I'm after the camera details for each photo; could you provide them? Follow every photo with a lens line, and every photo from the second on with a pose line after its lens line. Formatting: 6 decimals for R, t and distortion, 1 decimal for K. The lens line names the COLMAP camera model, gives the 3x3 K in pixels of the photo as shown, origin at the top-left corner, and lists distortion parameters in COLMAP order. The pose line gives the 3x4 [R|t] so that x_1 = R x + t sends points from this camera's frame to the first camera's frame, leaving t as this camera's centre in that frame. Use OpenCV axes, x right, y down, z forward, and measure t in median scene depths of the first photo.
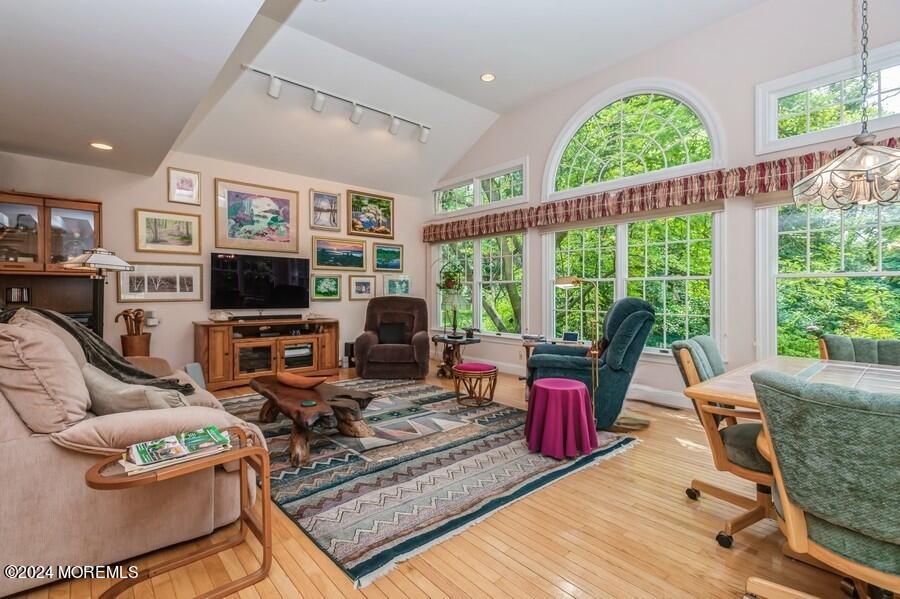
lens RADIAL K [[425.3, 0, 458.5], [0, 425.3, 301.4], [0, 0, 1]] dist [0.003264, 0.000431]
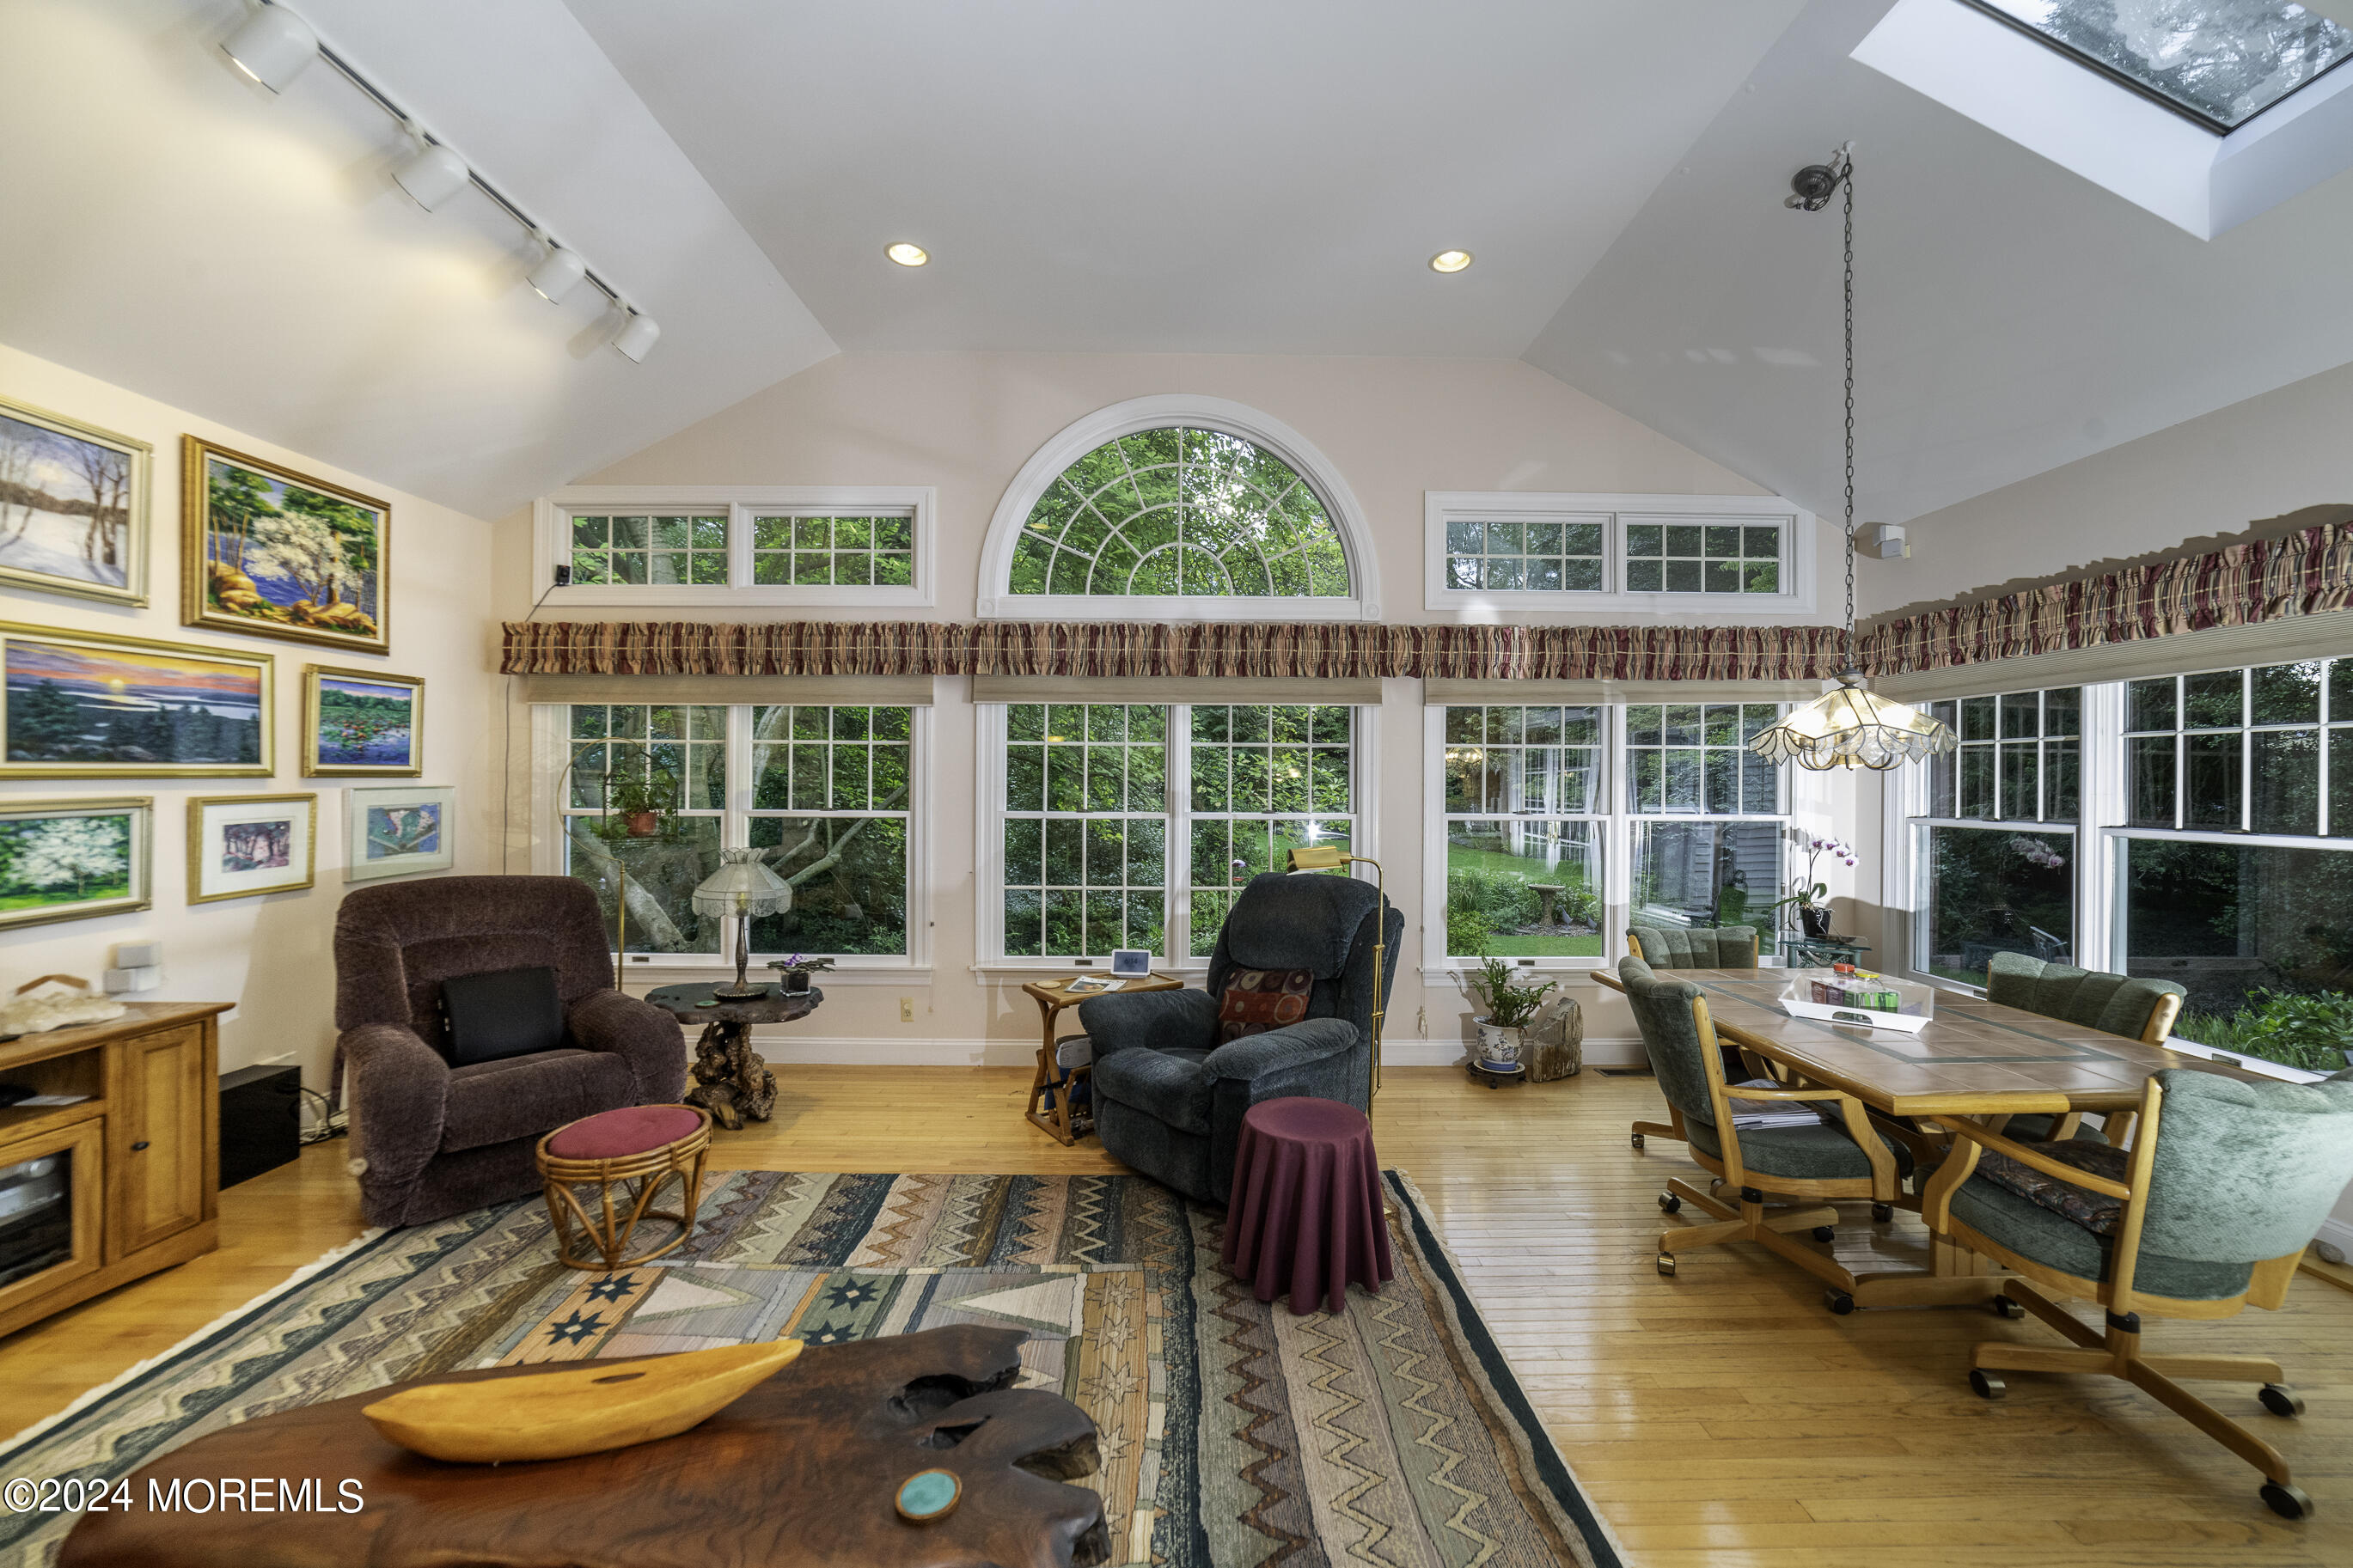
lens RADIAL K [[931.3, 0, 1194.6], [0, 931.3, 776.5], [0, 0, 1]] dist [-0.009383, 0.001183]
pose [[0.651868, 0.000939, 0.758332, -0.286586], [0.009412, 0.999912, -0.009329, -0.064625], [-0.758274, 0.013219, 0.651802, 0.252382]]
